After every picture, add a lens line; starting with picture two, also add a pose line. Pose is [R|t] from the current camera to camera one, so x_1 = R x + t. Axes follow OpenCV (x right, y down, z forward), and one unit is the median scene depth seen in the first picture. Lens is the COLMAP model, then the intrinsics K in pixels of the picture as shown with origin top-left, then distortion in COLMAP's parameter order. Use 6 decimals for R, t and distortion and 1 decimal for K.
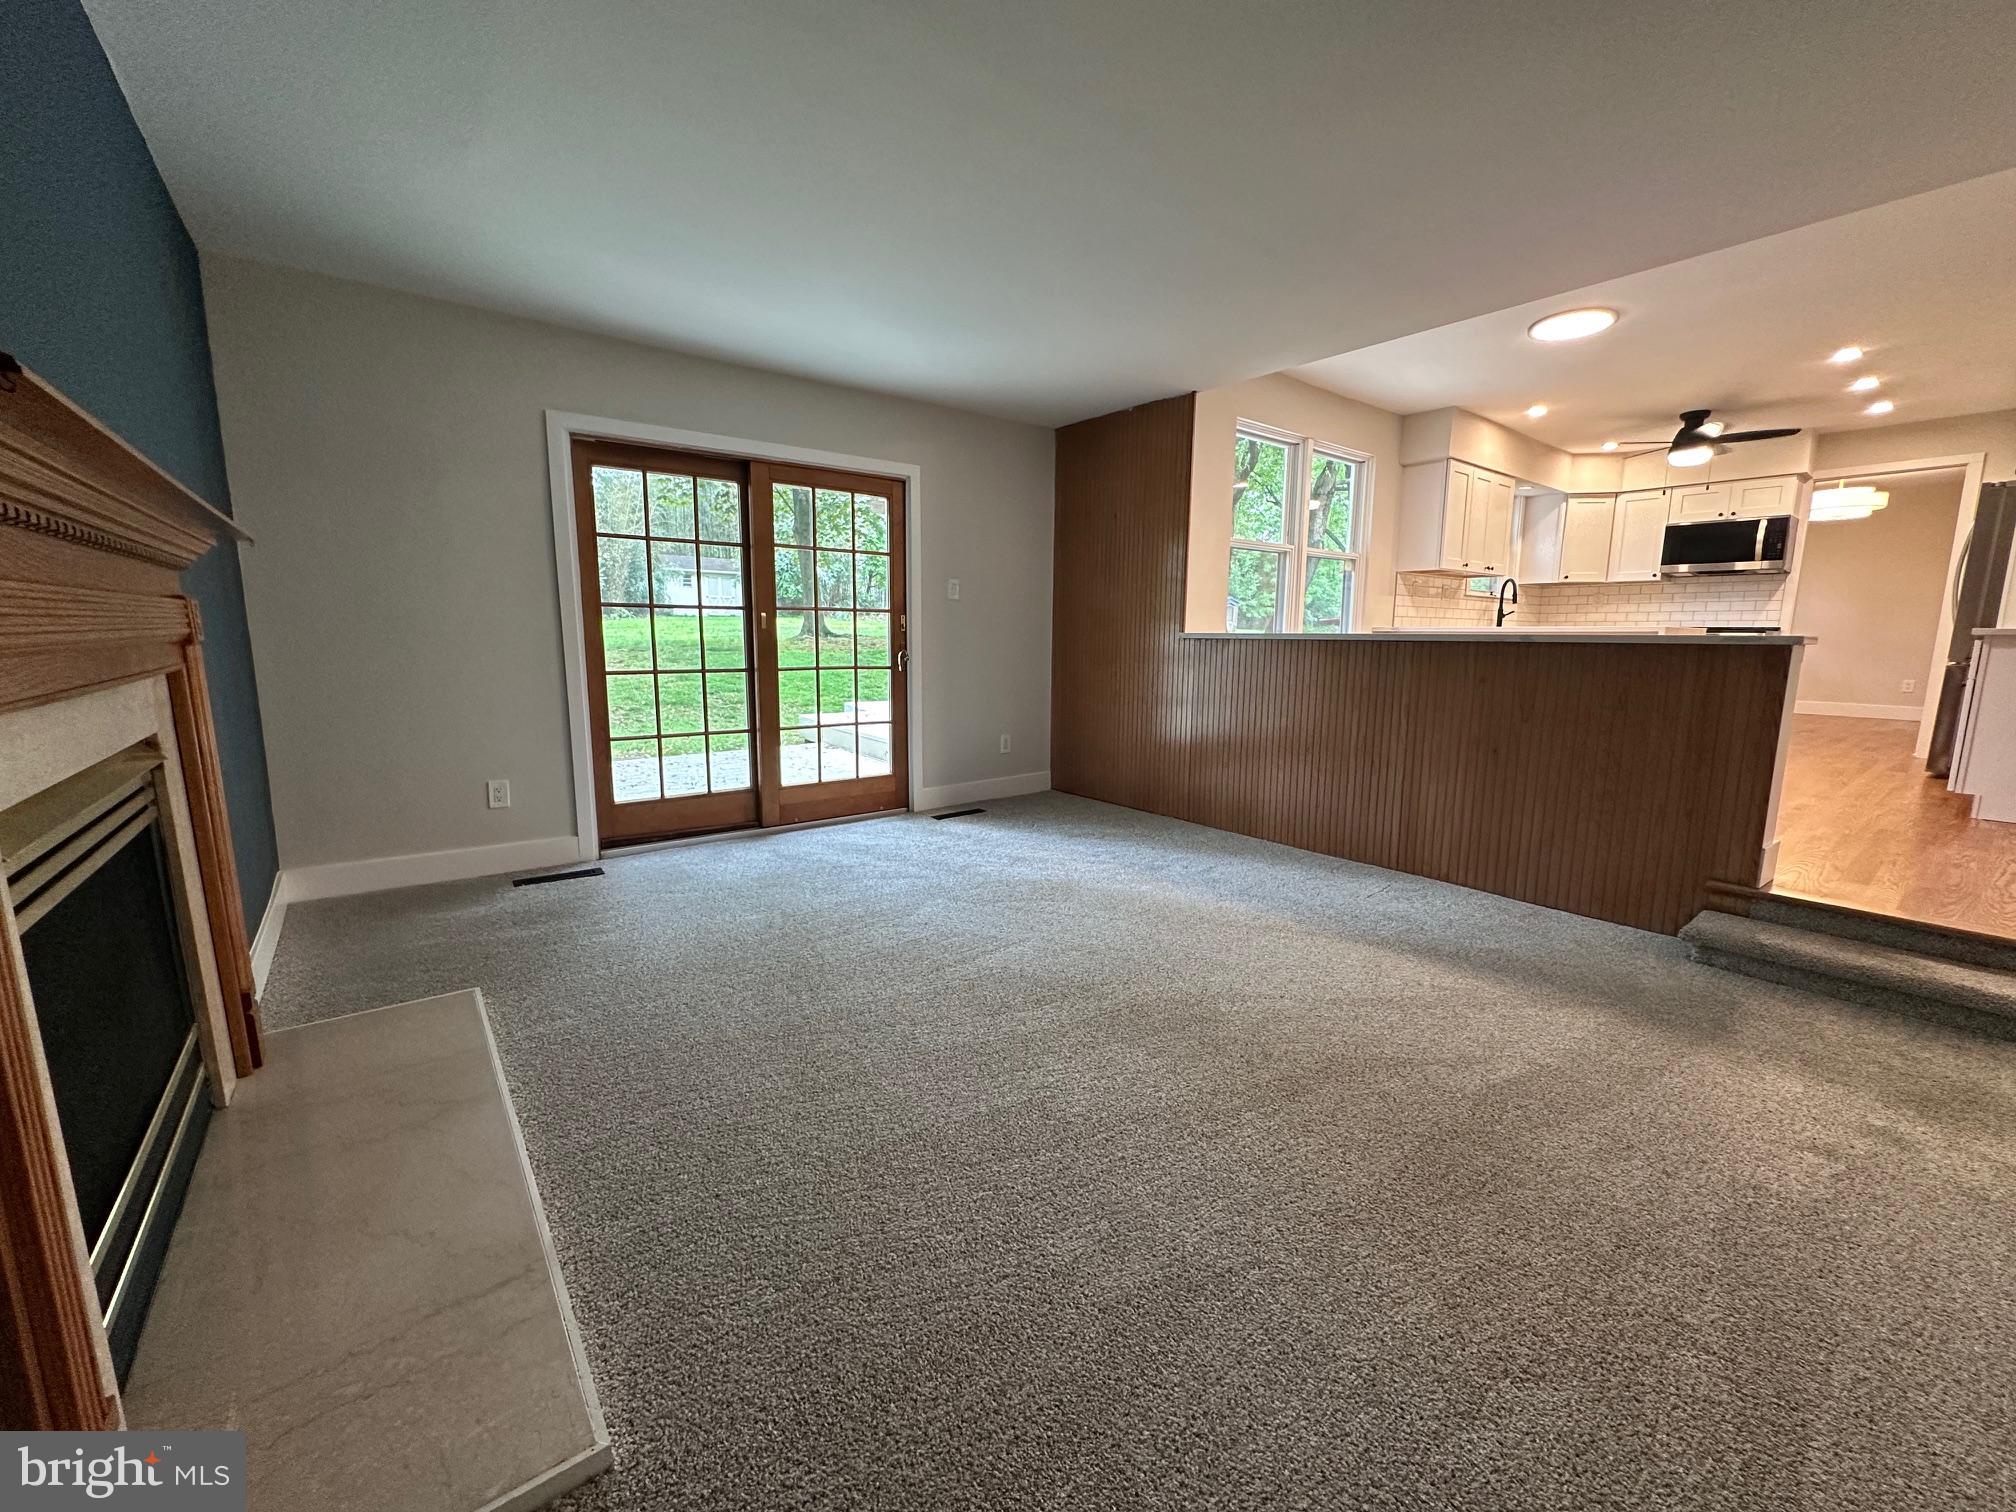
lens RADIAL K [[803.3, 0, 1006.3], [0, 803.3, 754.5], [0, 0, 1]] dist [-0.002108, 0.000167]
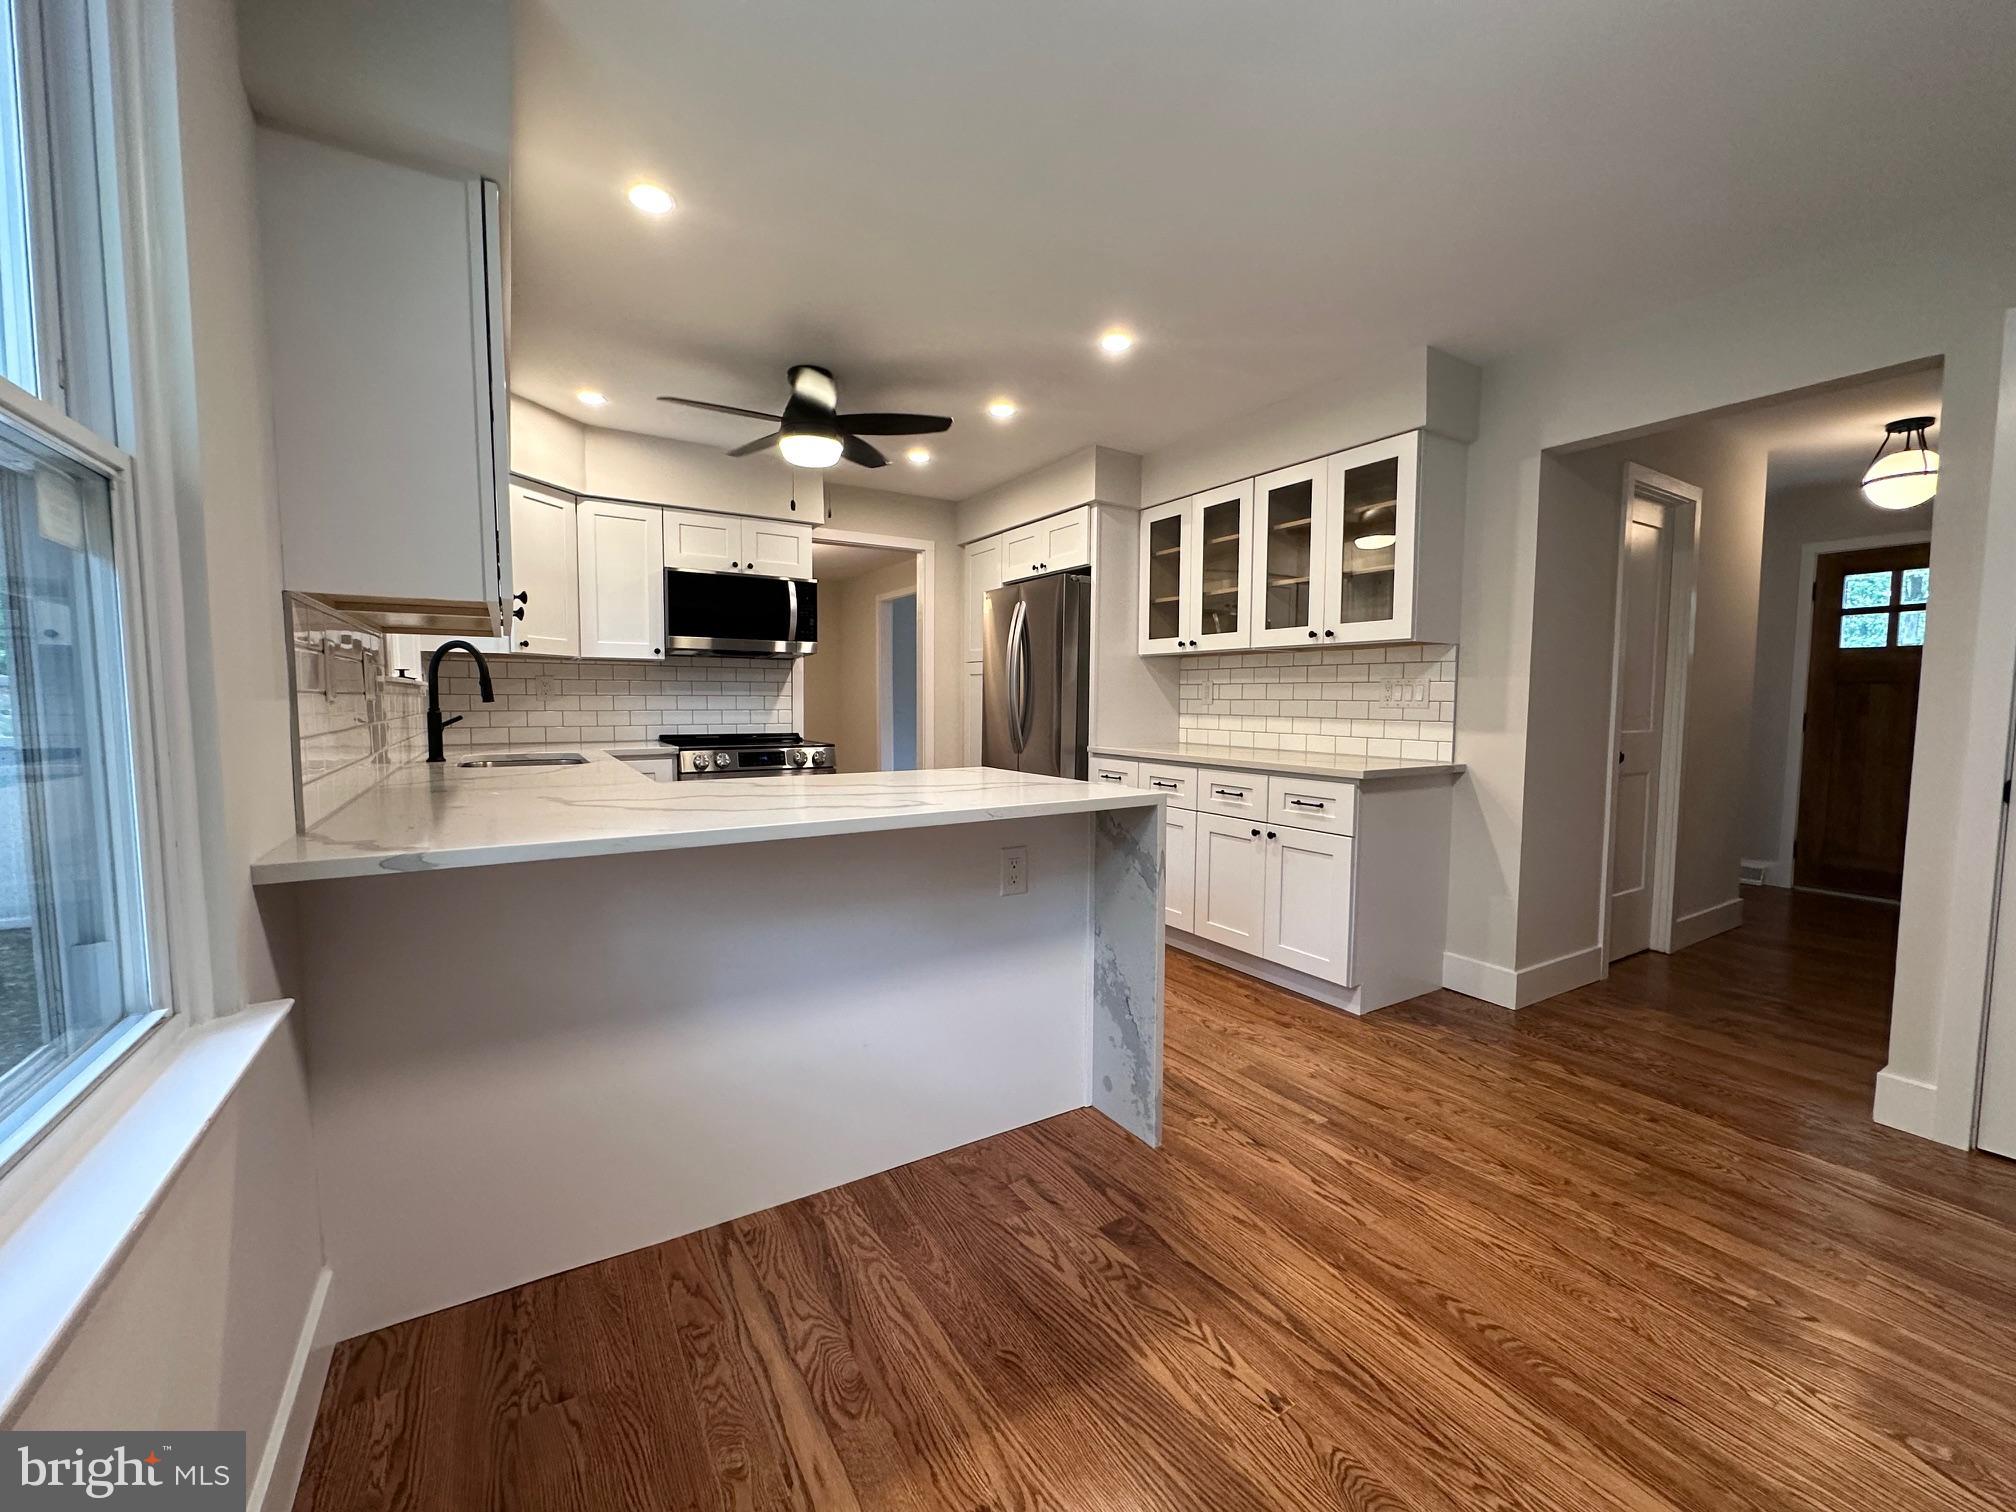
lens RADIAL K [[803.3, 0, 1006.3], [0, 803.3, 754.5], [0, 0, 1]] dist [-0.002108, 0.000167]
pose [[0.108696, -0.077519, 0.991048, 0.257551], [0.143916, 0.987679, 0.061471, -0.152088], [-0.983602, 0.135946, 0.118513, 0.708275]]
